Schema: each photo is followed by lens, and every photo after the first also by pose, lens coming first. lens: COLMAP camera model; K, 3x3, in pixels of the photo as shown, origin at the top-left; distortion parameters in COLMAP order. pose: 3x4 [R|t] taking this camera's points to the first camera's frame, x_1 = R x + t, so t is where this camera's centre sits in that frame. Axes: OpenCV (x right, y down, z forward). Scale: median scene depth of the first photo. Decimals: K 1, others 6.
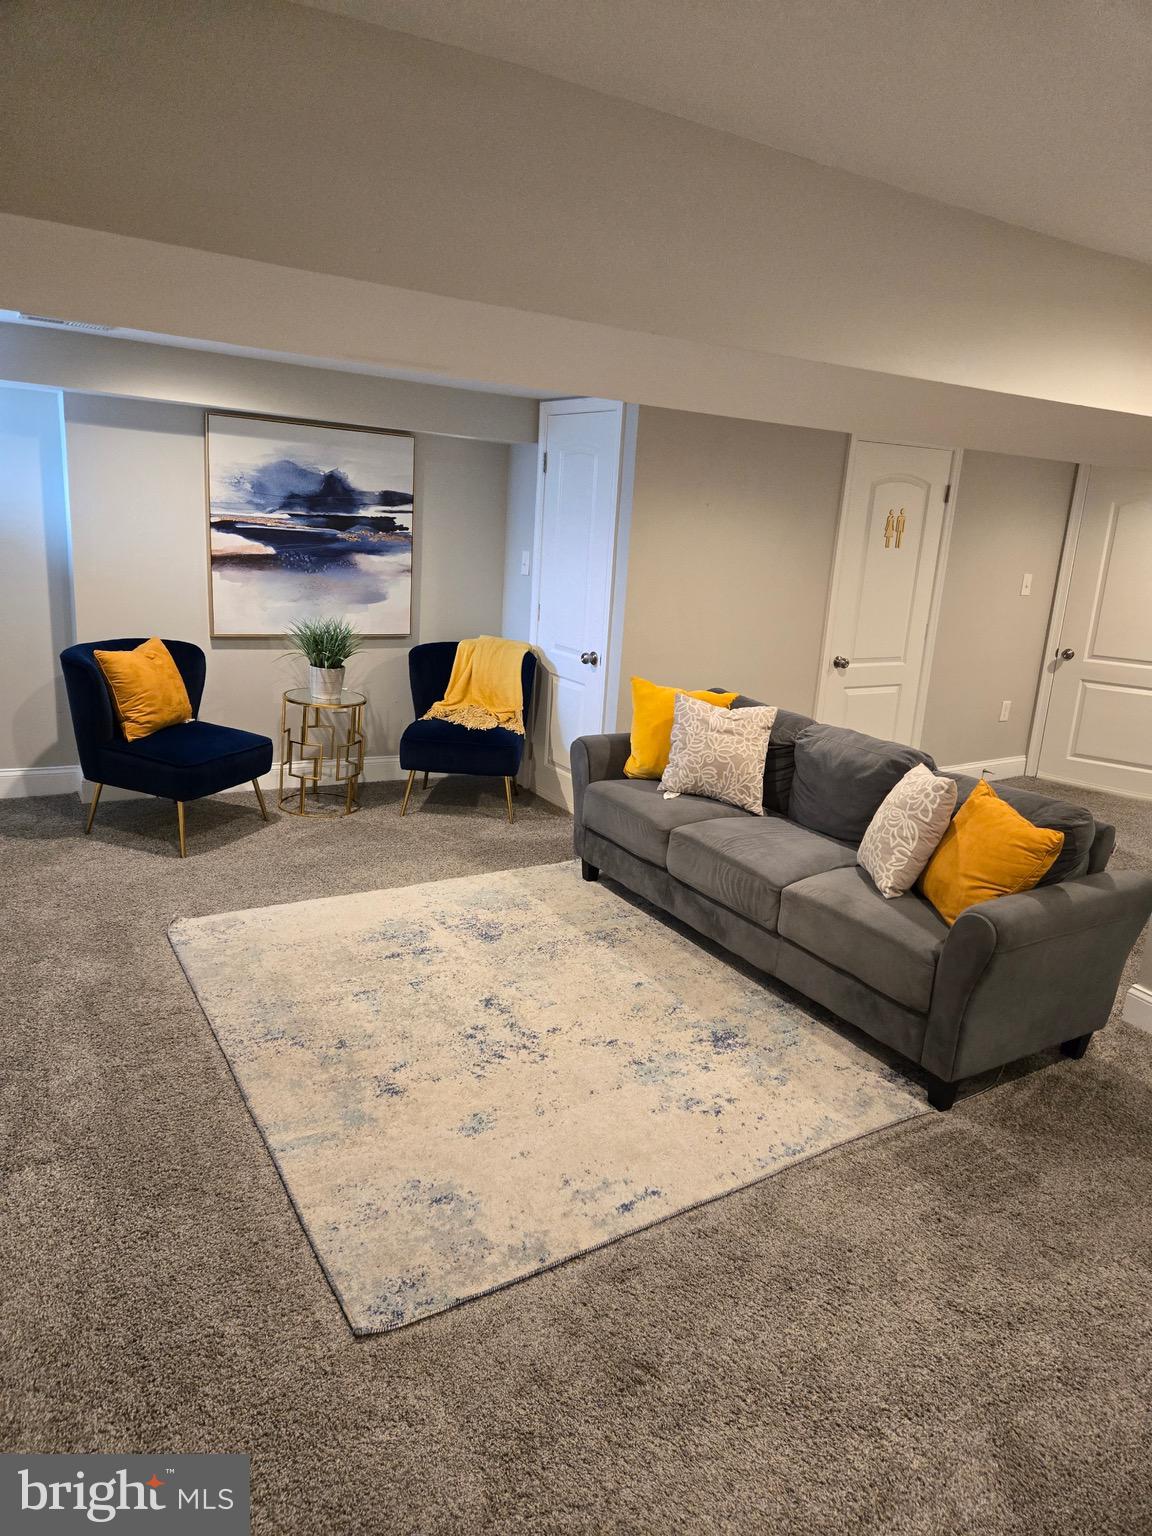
lens RADIAL K [[993.9, 0, 576.6], [0, 993.9, 767.3], [0, 0, 1]] dist [0.005176, 0.000335]
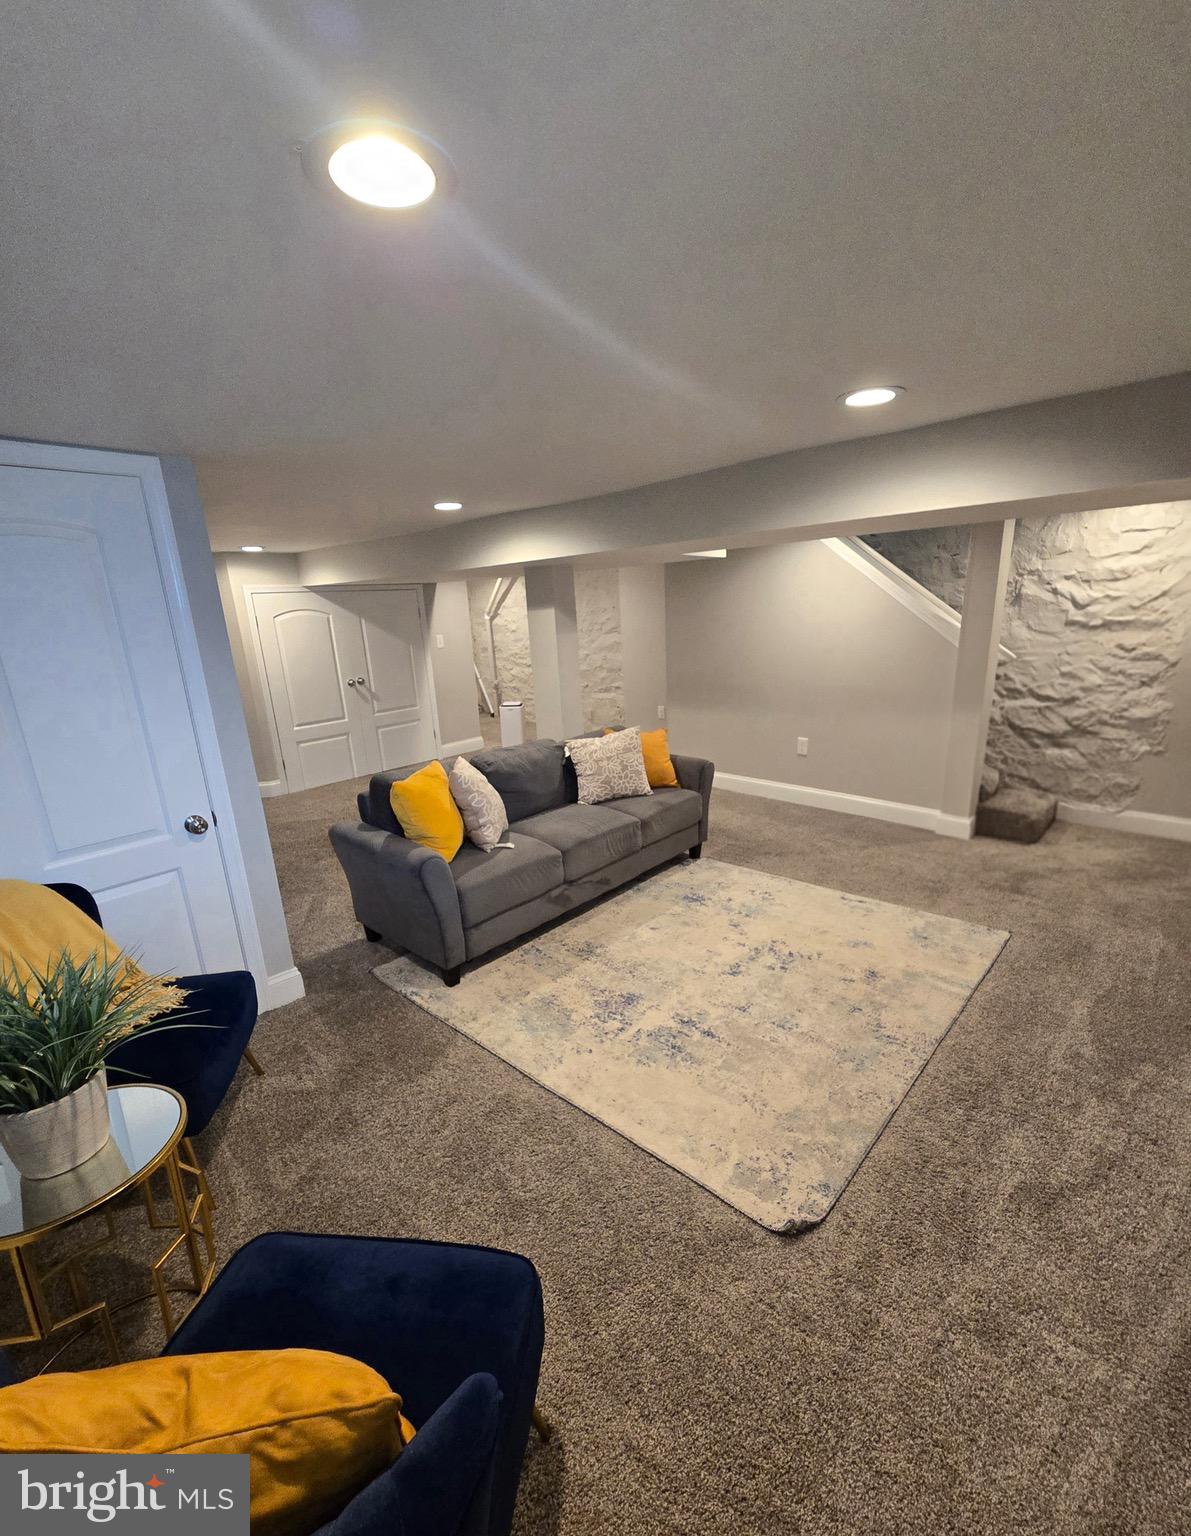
lens RADIAL K [[674.4, 0, 597.8], [0, 674.4, 775.4], [0, 0, 1]] dist [0.000610, -0.000015]
pose [[-0.275626, -0.302041, 0.912580, -0.804902], [0.262256, 0.889710, 0.373681, -0.398607], [-0.924798, 0.342326, -0.166015, 1.252835]]
